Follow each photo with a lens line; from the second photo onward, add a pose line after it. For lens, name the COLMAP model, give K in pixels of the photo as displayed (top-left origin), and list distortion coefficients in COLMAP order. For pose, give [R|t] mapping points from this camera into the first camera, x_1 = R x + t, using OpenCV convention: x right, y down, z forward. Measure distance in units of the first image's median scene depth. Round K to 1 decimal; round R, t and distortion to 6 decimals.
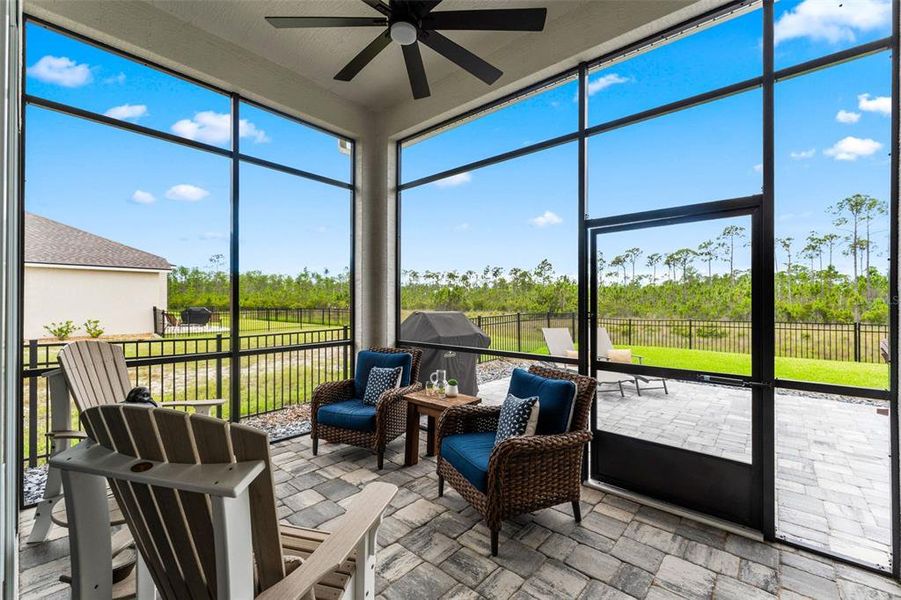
lens RADIAL K [[386.6, 0, 450.5], [0, 386.6, 300.0], [0, 0, 1]] dist [0.000398, 0.000131]
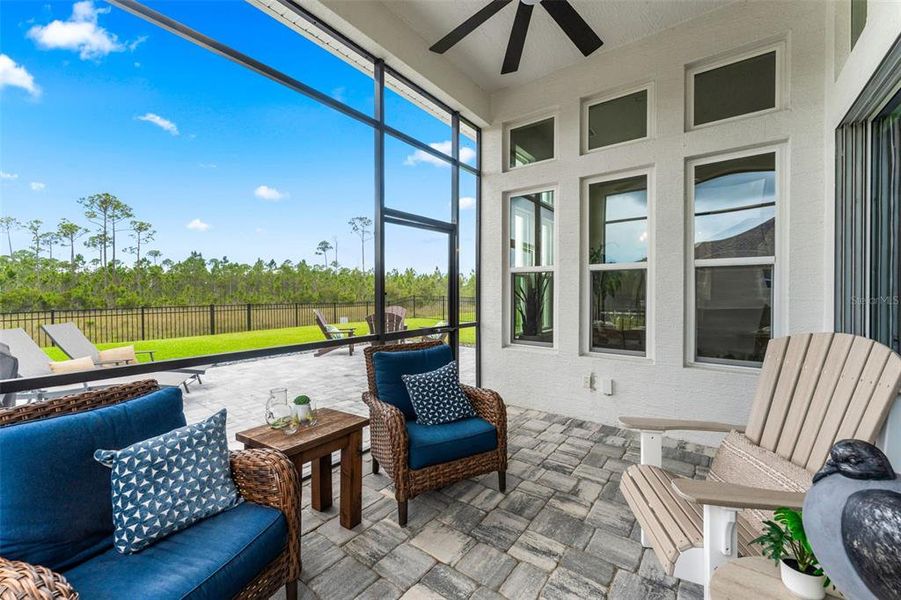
lens RADIAL K [[356.7, 0, 452.4], [0, 356.7, 309.5], [0, 0, 1]] dist [0.001774, -0.000348]
pose [[-0.071774, -0.057829, 0.995743, -0.261373], [0.000576, 0.998315, 0.058020, 0.007574], [-0.997421, 0.004738, -0.071620, 0.338867]]
